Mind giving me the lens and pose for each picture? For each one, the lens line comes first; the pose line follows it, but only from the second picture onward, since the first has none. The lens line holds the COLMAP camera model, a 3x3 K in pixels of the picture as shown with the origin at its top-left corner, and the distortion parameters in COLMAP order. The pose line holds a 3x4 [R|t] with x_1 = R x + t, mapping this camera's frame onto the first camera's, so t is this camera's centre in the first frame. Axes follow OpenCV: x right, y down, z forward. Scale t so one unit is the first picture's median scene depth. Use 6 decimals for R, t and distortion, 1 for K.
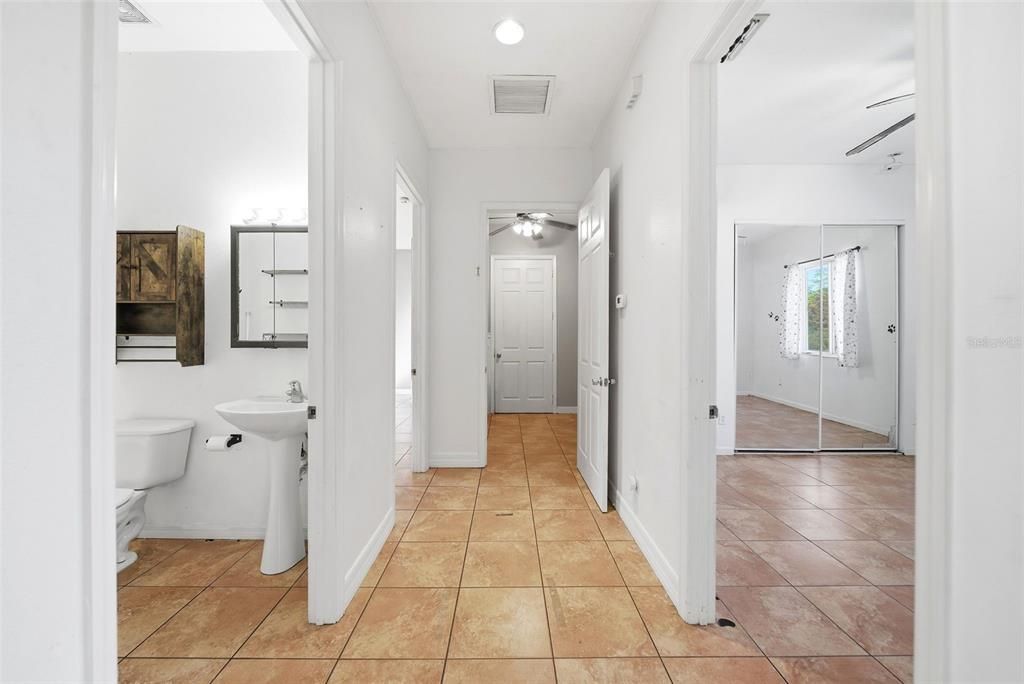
lens RADIAL K [[372.7, 0, 512.8], [0, 372.7, 333.1], [0, 0, 1]] dist [0.003919, 0.000127]
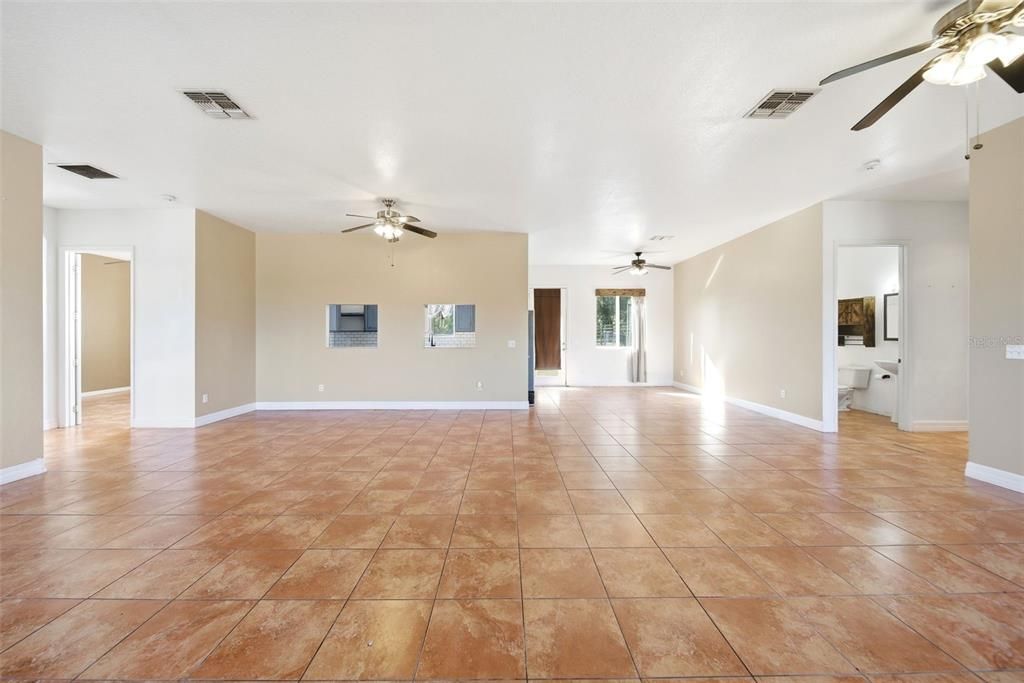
lens RADIAL K [[369.5, 0, 508.6], [0, 369.5, 328.1], [0, 0, 1]] dist [-0.003582, -0.000119]
pose [[0.009295, -0.005358, -0.999942, 1.806081], [-0.006399, 0.999965, -0.005418, -0.018887], [0.999936, 0.006449, 0.009261, -1.657855]]
